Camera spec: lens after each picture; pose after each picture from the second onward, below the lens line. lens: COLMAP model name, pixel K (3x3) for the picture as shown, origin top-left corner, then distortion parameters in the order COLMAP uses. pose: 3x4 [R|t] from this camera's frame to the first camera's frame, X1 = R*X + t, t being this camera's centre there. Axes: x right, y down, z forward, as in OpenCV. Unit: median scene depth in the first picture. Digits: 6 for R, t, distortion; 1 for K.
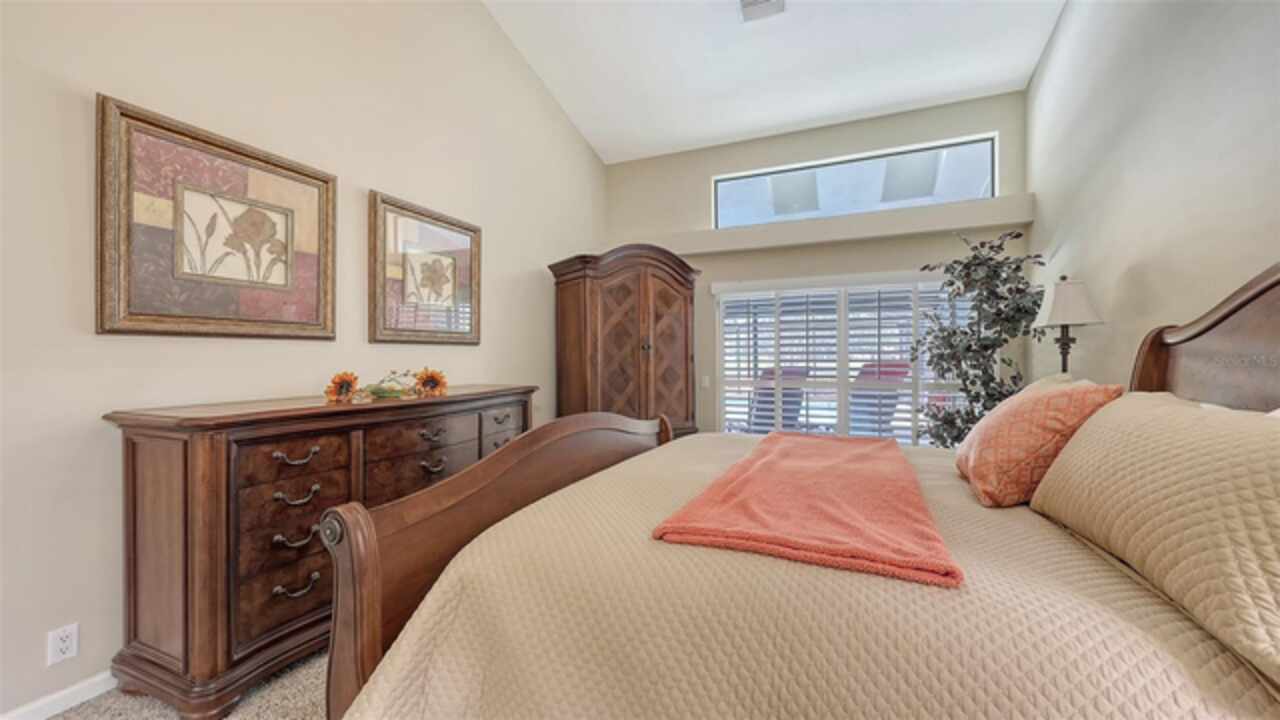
lens RADIAL K [[481.0, 0, 640.0], [0, 481.0, 360.0], [0, 0, 1]] dist [0.001092, 0.000096]
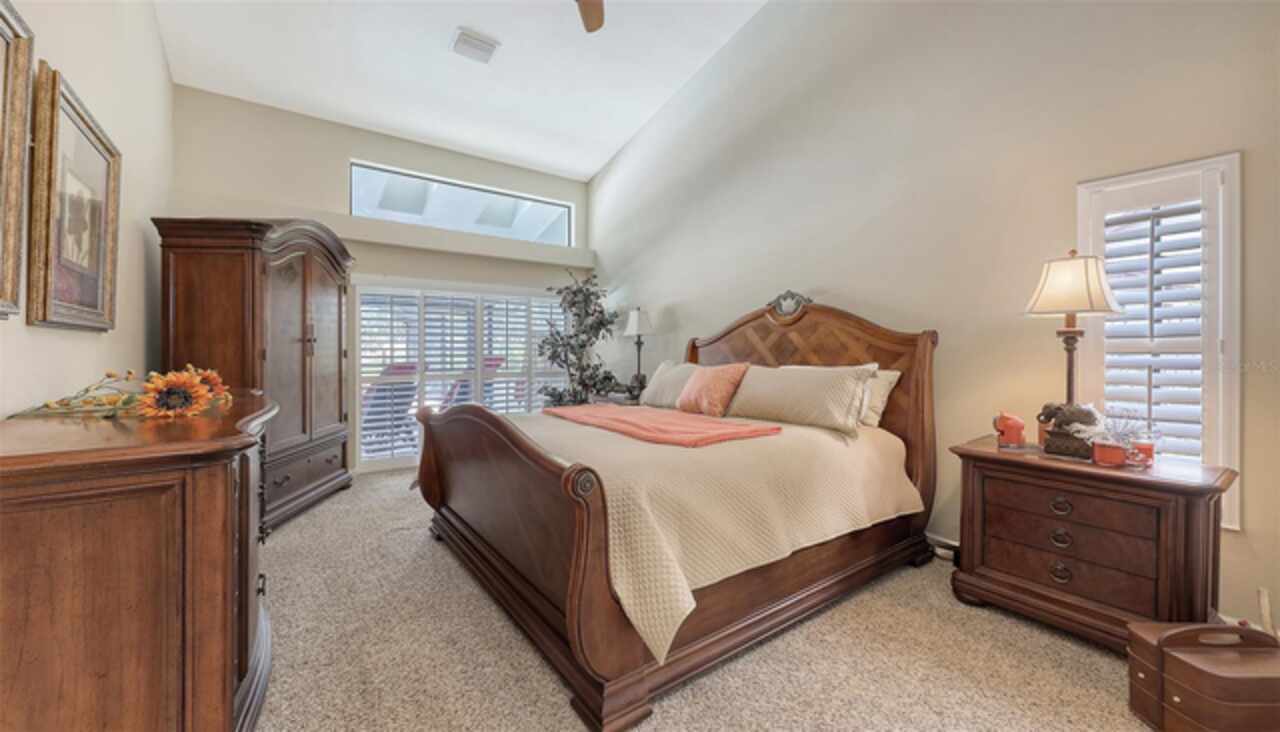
lens RADIAL K [[488.6, 0, 640.9], [0, 488.6, 355.0], [0, 0, 1]] dist [-0.010619, -0.000070]
pose [[0.496477, -0.001615, 0.868049, -0.459776], [0.003628, 0.999993, -0.000214, 0.002081], [-0.868042, 0.003256, 0.496479, 0.056875]]
